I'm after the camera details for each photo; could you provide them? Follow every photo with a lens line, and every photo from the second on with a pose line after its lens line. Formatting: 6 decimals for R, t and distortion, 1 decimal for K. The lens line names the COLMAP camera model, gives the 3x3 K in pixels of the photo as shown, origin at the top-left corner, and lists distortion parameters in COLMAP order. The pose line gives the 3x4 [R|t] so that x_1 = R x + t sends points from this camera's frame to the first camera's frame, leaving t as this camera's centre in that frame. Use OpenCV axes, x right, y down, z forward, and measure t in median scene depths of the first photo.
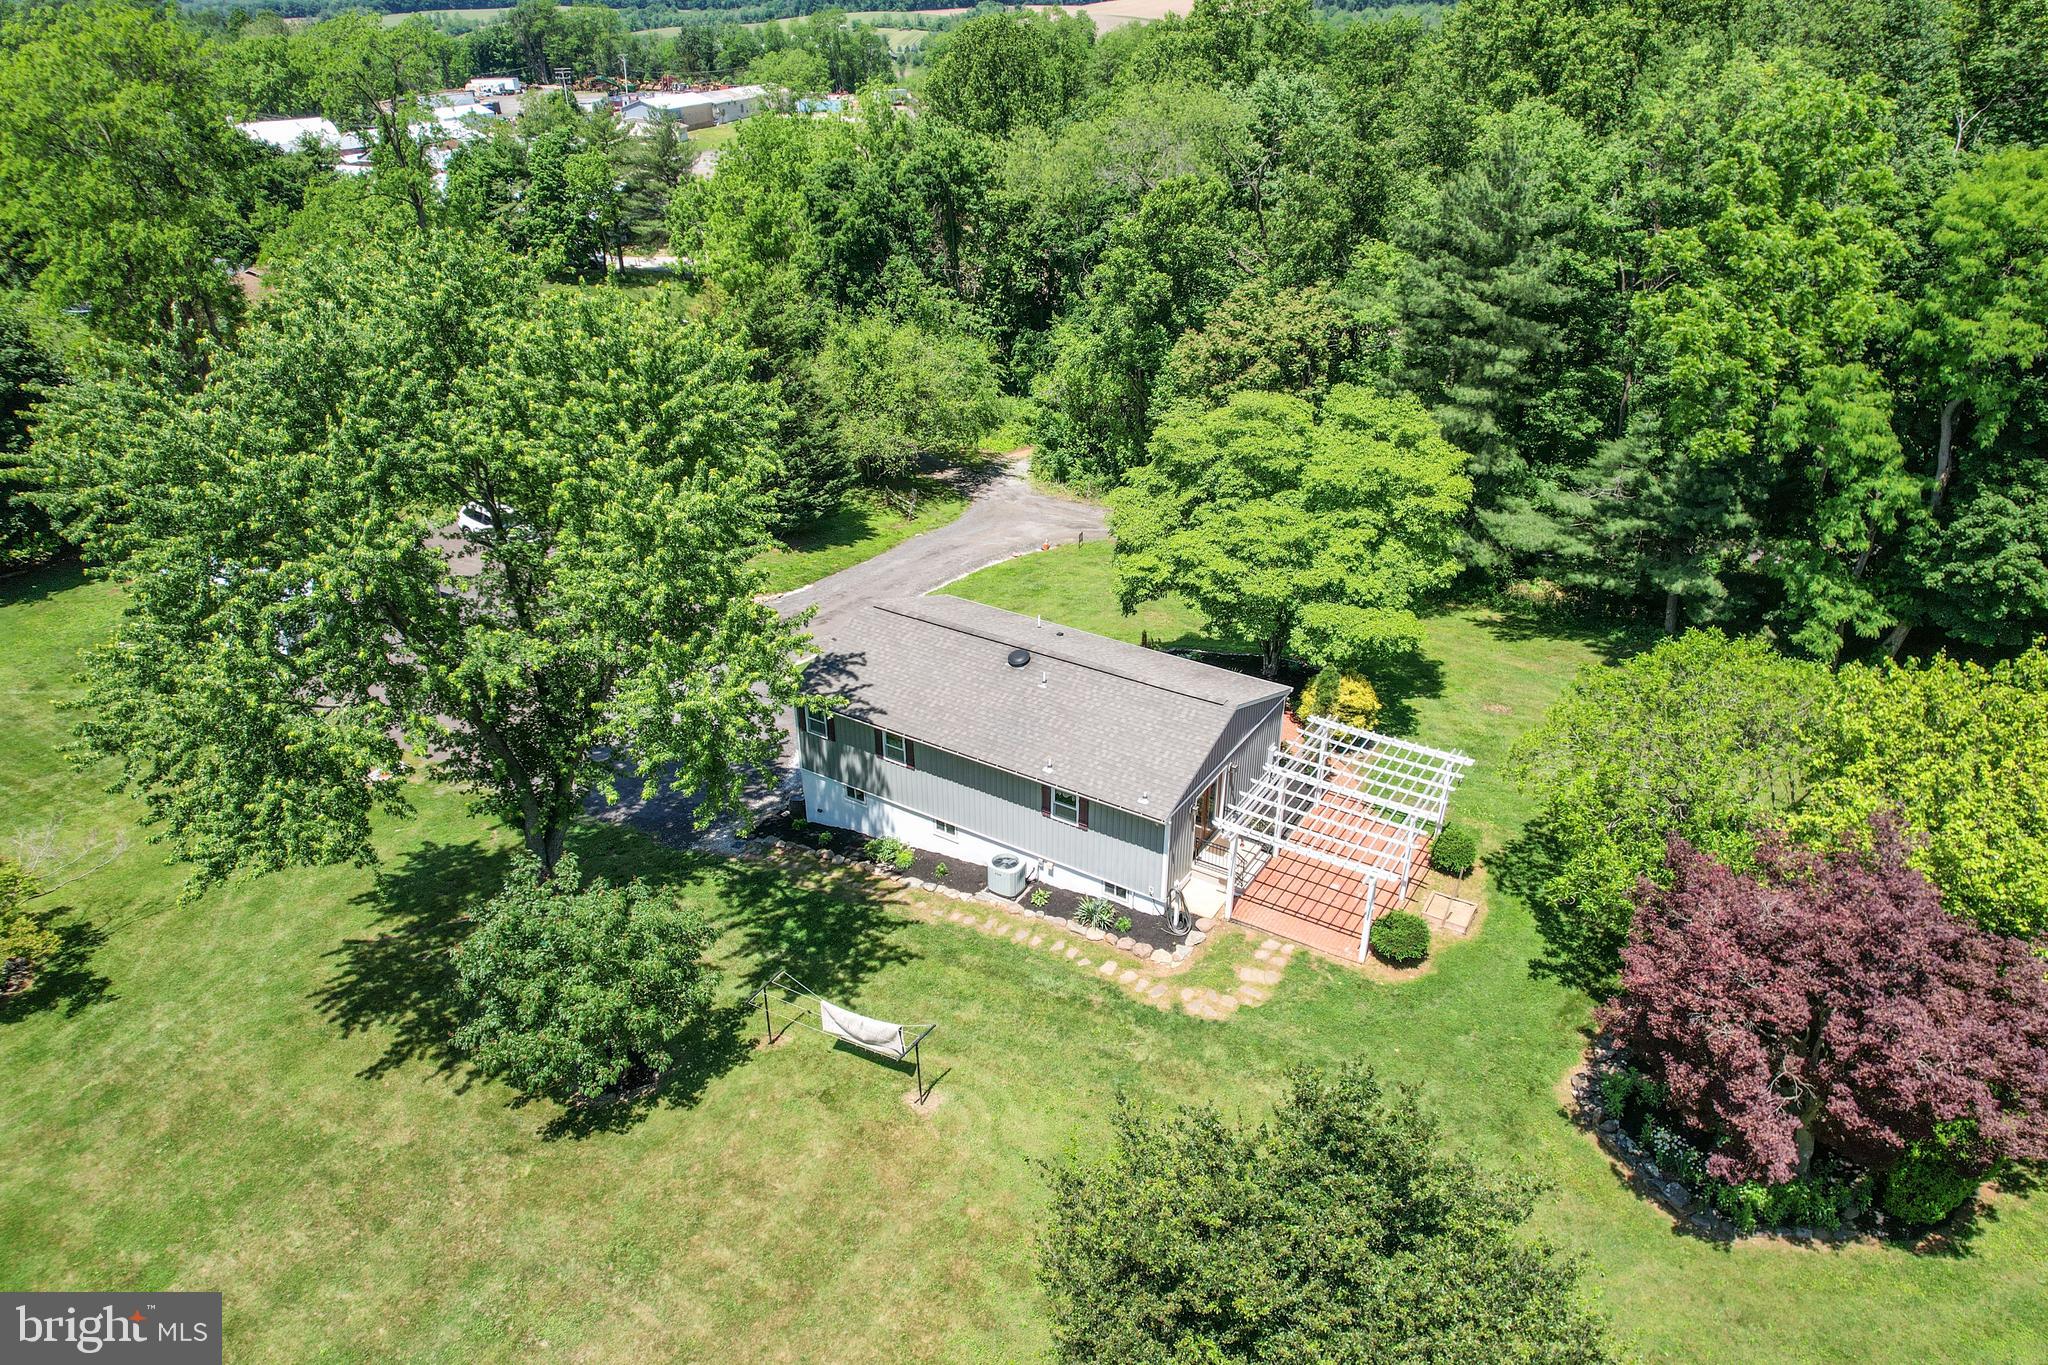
lens RADIAL K [[1306.1, 0, 1023.7], [0, 1306.1, 695.7], [0, 0, 1]] dist [-0.075750, 0.063571]
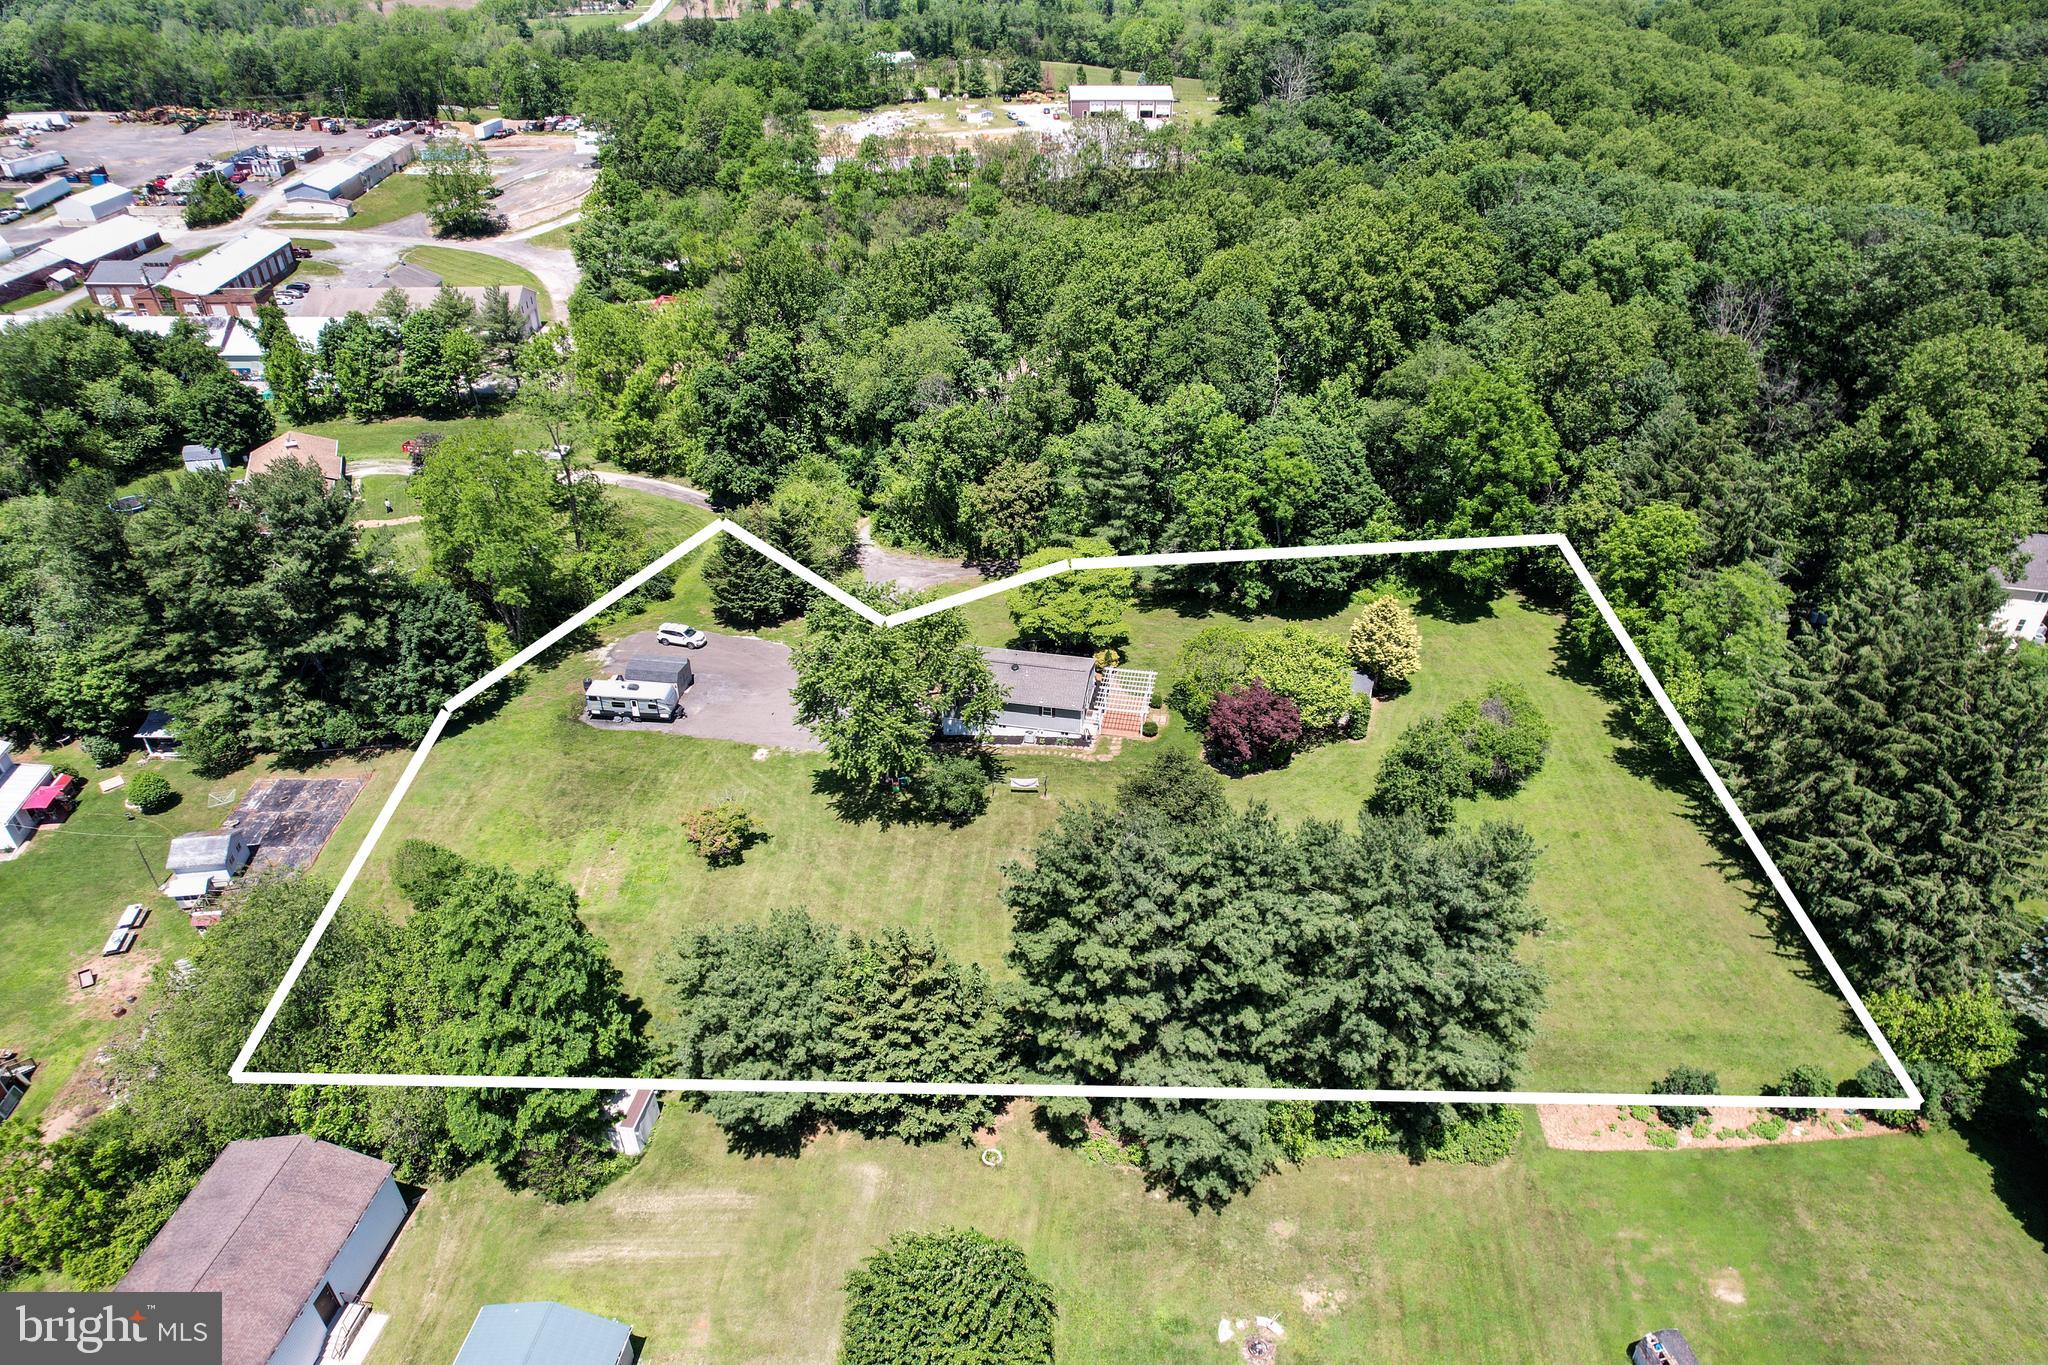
lens RADIAL K [[1327.7, 0, 1030.4], [0, 1327.7, 616.1], [0, 0, 1]] dist [-0.071575, 0.052848]
pose [[0.929761, -0.180986, 0.320606, -0.875906], [0.170479, 0.983484, 0.060796, -0.305715], [-0.326314, -0.001869, 0.945259, -1.810600]]
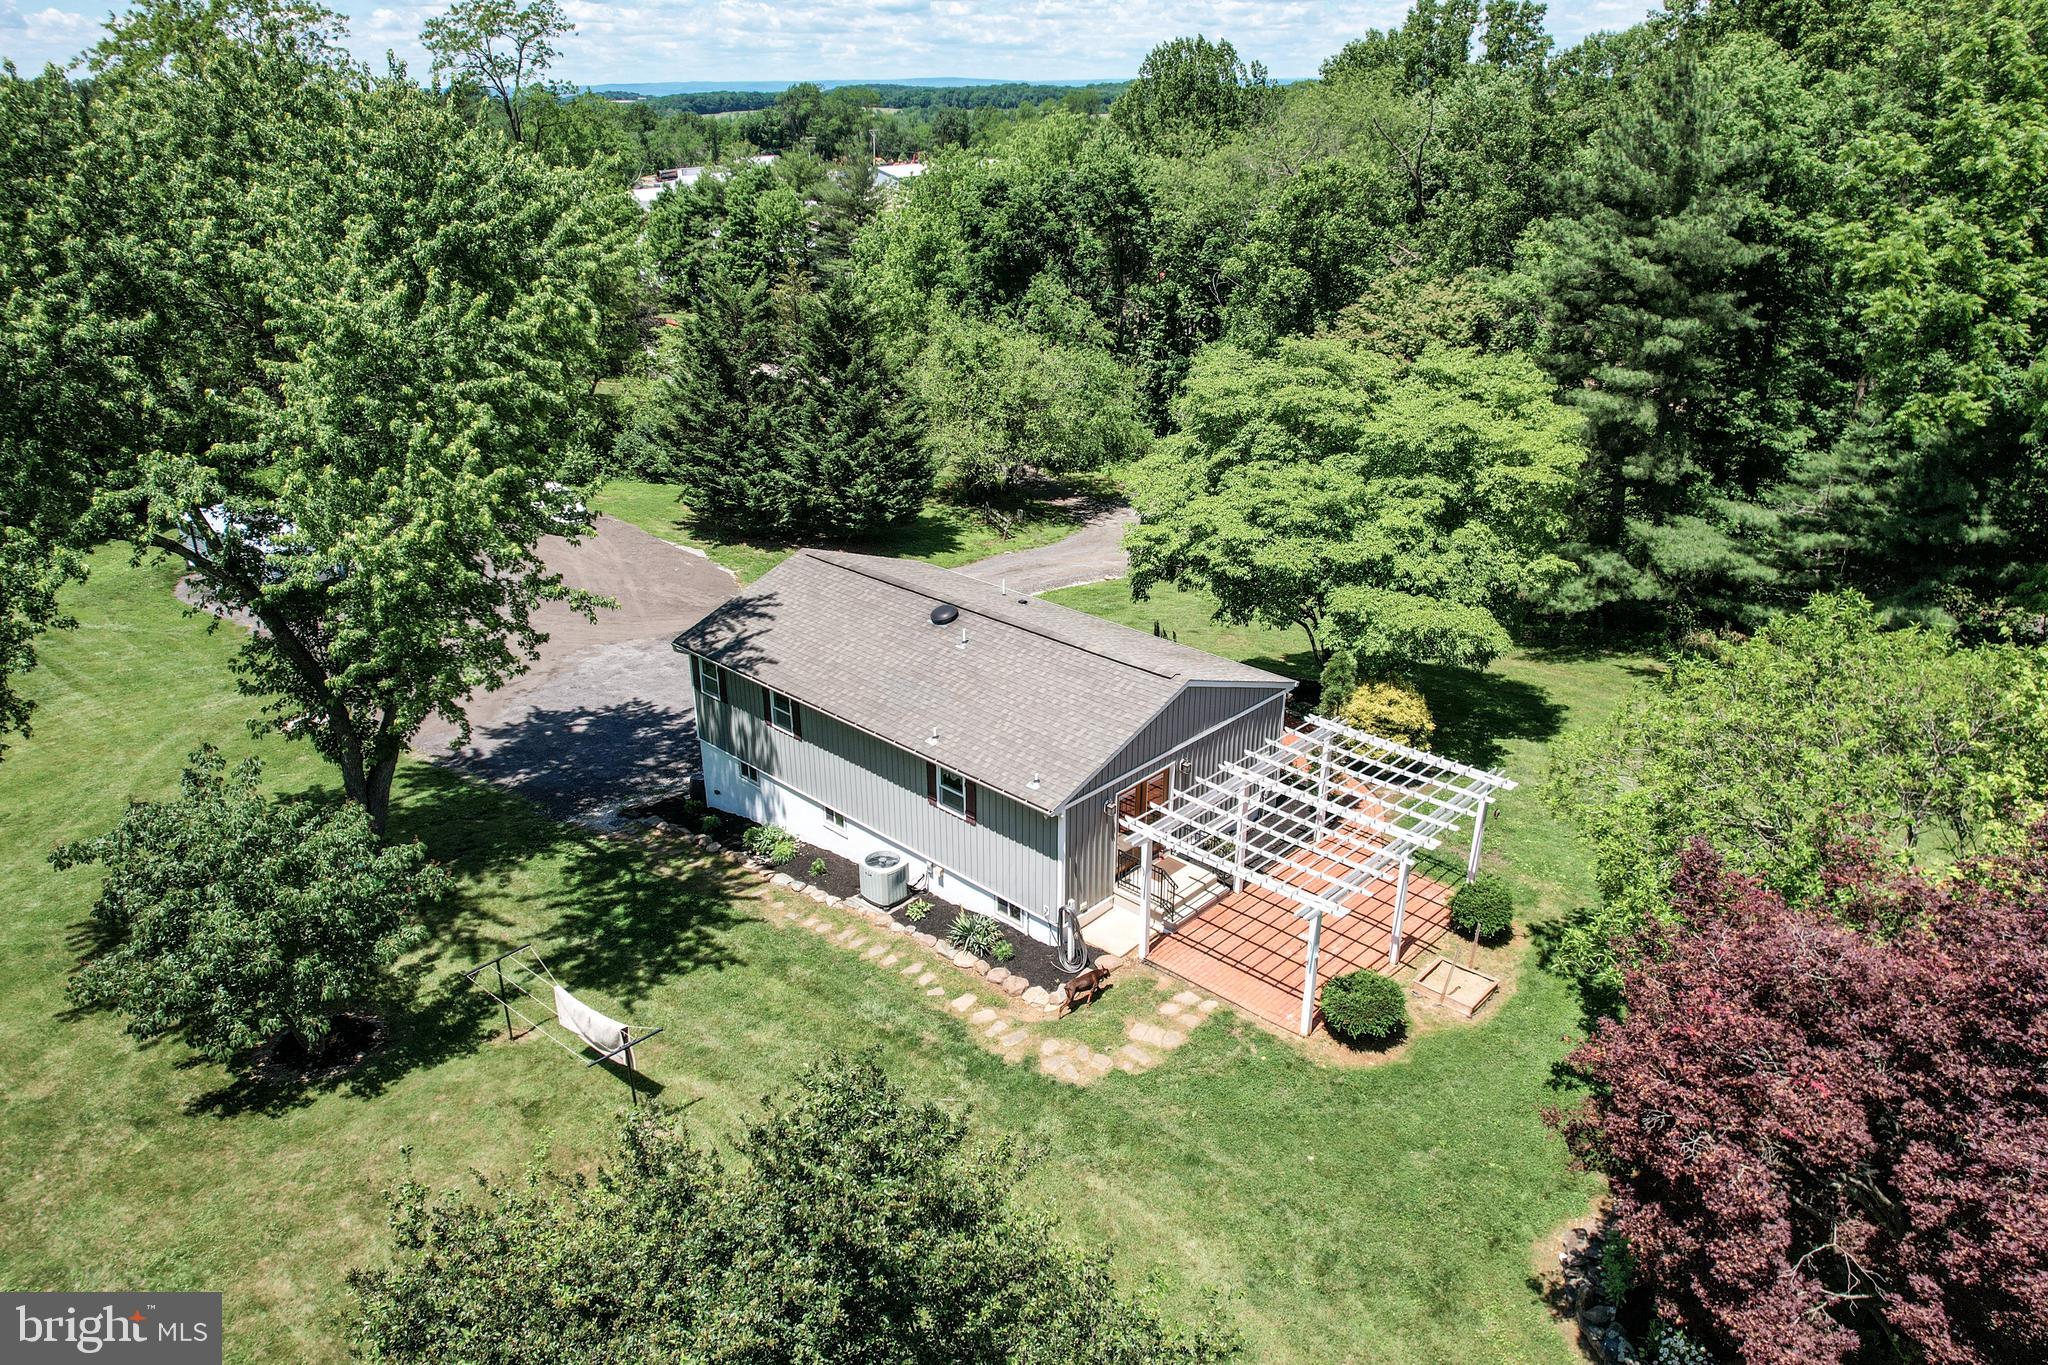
lens RADIAL K [[1347.5, 0, 1024.0], [0, 1347.5, 682.5], [0, 0, 1]] dist [-0.075874, 0.067087]
pose [[0.980095, 0.075086, -0.183784, 0.184110], [-0.091825, 0.992199, -0.084321, 0.071866], [0.176019, 0.099519, 0.979343, 0.188196]]
